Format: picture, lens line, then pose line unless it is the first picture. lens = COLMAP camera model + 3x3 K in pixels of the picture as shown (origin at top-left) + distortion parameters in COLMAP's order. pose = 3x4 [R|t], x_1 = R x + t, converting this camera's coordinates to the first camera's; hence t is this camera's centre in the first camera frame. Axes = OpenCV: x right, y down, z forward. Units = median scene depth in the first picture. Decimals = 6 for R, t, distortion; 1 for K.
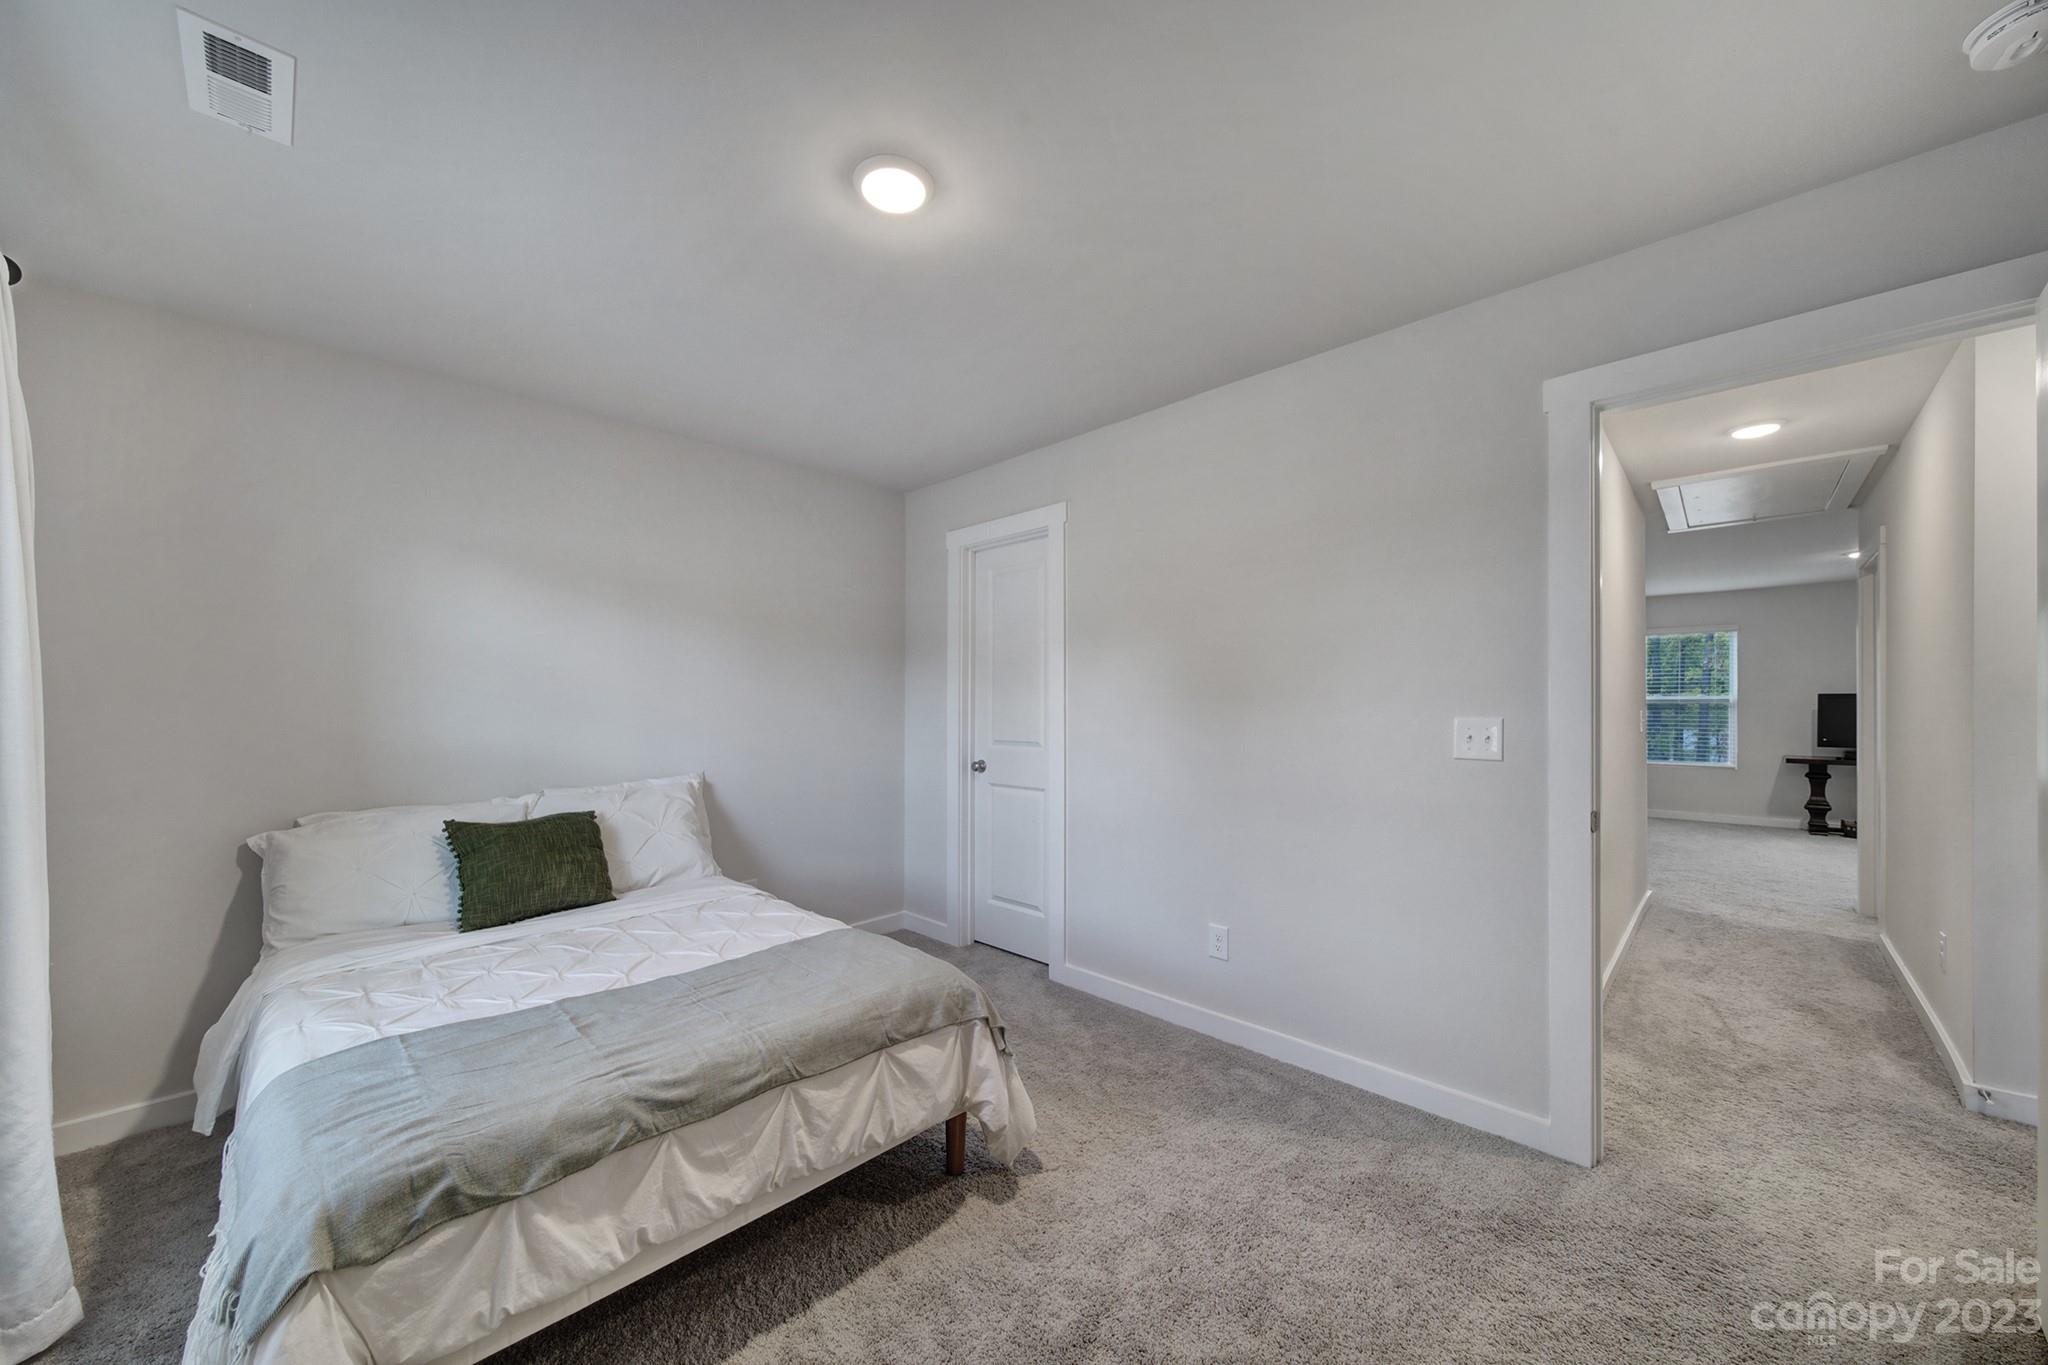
lens RADIAL K [[731.6, 0, 1019.6], [0, 731.6, 701.6], [0, 0, 1]] dist [-0.002310, -0.000478]
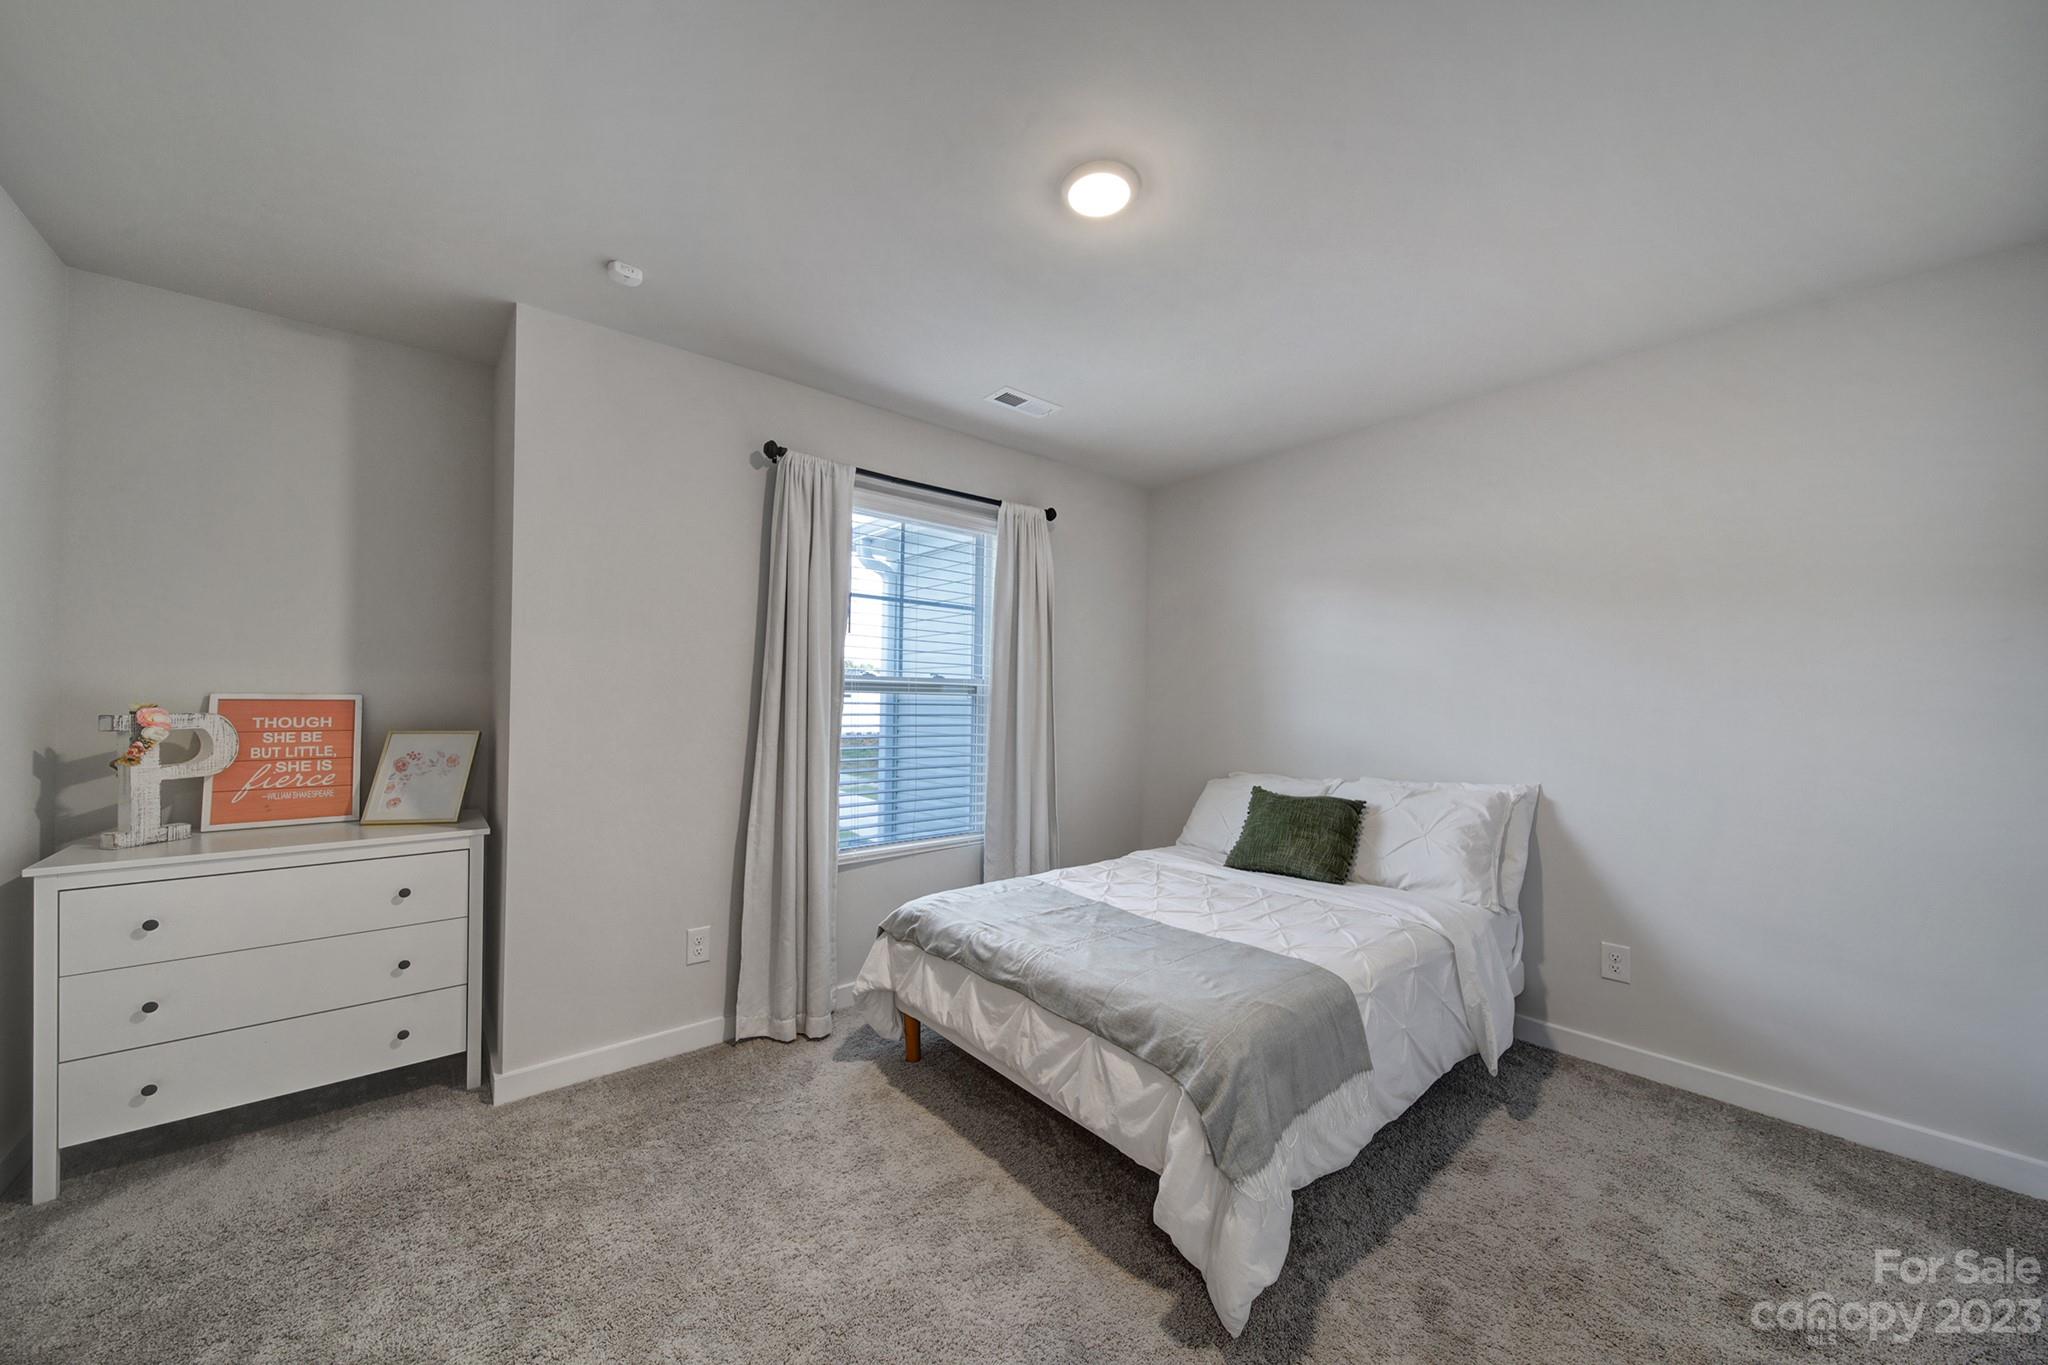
lens RADIAL K [[731.6, 0, 1020.6], [0, 731.6, 687.7], [0, 0, 1]] dist [-0.002310, -0.000478]
pose [[-0.096745, -0.018201, -0.995143, 0.866589], [-0.002813, 0.999834, -0.018013, 0.010045], [0.995305, 0.001057, -0.096780, 1.011662]]
